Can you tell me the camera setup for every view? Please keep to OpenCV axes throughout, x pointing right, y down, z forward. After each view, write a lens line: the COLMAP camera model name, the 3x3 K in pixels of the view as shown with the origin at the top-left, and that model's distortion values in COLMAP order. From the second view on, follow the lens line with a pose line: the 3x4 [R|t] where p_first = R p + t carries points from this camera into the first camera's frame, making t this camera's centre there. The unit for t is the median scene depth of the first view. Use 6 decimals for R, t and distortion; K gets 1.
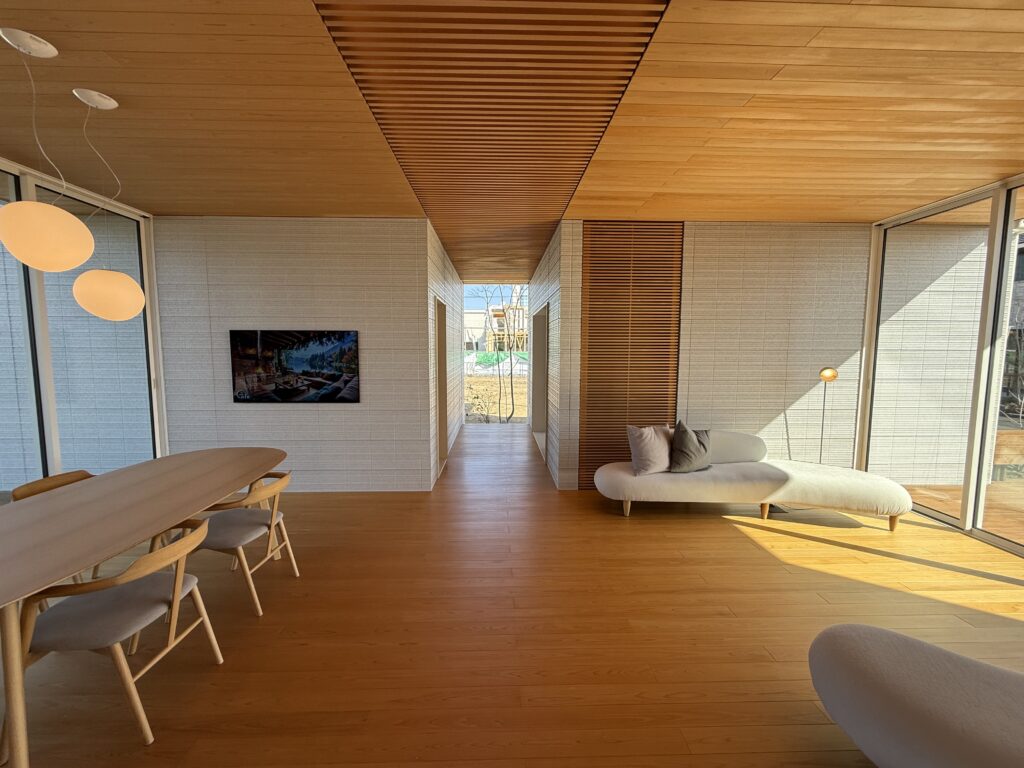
lens RADIAL K [[413.2, 0, 511.8], [0, 413.2, 383.5], [0, 0, 1]] dist [-0.002084, 0.000679]
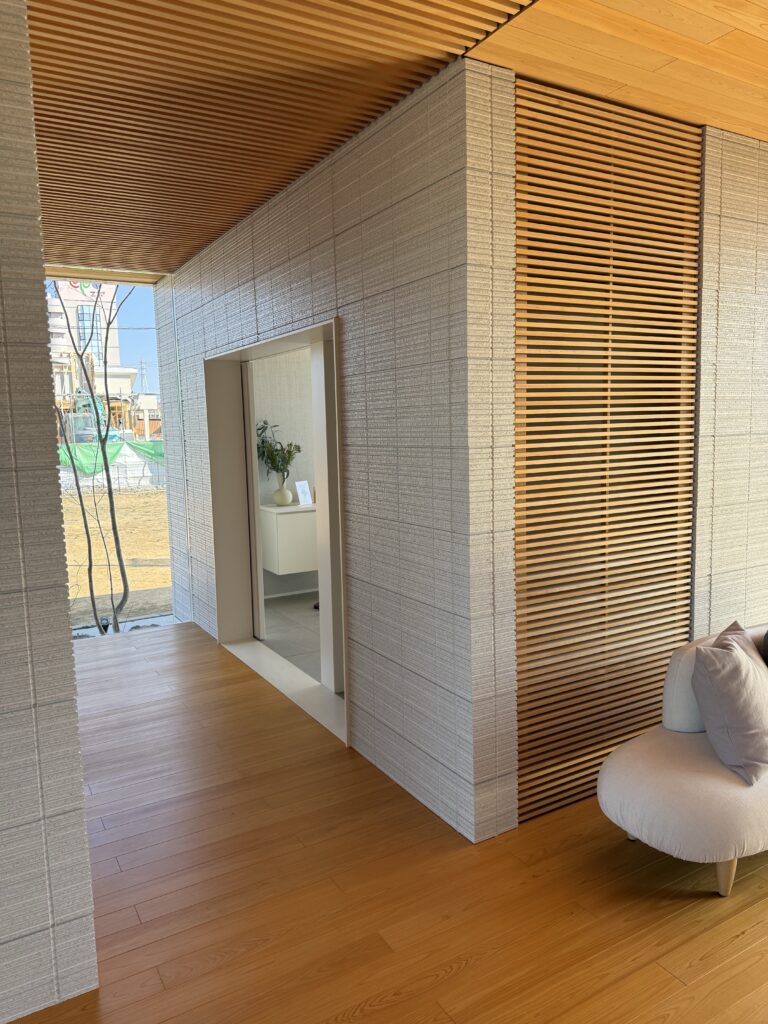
lens RADIAL K [[735.3, 0, 383.3], [0, 735.3, 513.7], [0, 0, 1]] dist [-0.009391, -0.005455]
pose [[0.879037, -0.086399, 0.468859, -0.241150], [0.069384, 0.996155, 0.053483, -0.066782], [-0.471677, -0.014482, 0.881652, 0.499028]]
